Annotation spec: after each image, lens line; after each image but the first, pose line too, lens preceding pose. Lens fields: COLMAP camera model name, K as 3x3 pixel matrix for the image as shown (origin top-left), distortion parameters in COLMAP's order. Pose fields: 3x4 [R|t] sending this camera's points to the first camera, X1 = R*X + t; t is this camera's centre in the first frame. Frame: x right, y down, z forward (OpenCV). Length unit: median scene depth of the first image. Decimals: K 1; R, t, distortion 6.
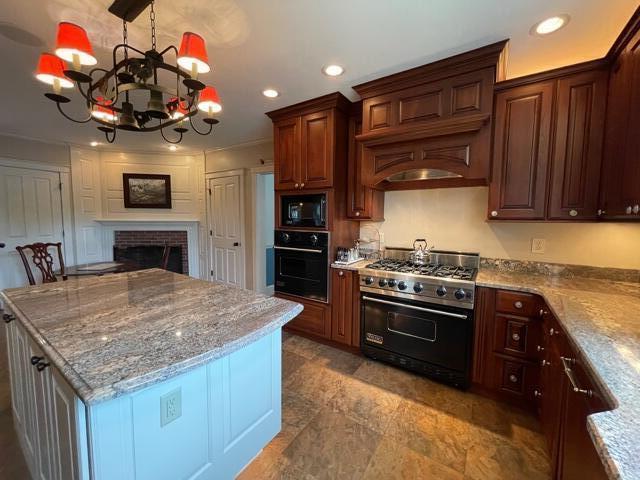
lens RADIAL K [[261.8, 0, 338.2], [0, 261.8, 237.1], [0, 0, 1]] dist [0.004562, 0.000451]
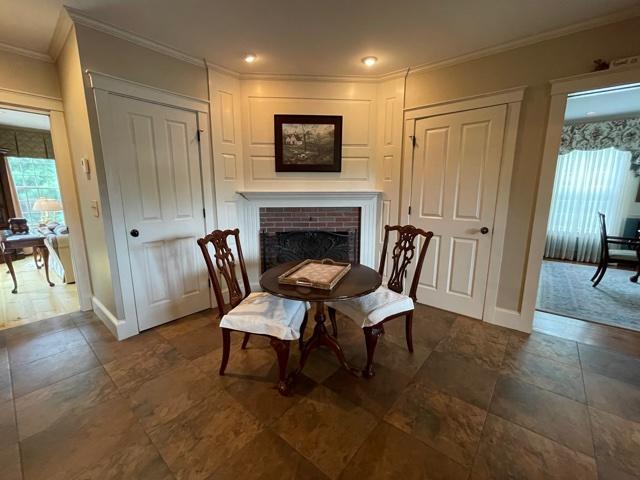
lens RADIAL K [[270.1, 0, 317.9], [0, 270.1, 244.9], [0, 0, 1]] dist [-0.002401, -0.000645]
pose [[0.992713, 0.015181, -0.119545, -0.628133], [-0.001383, 0.993403, 0.114671, -0.009450], [0.120497, -0.113670, 0.986184, 0.340148]]
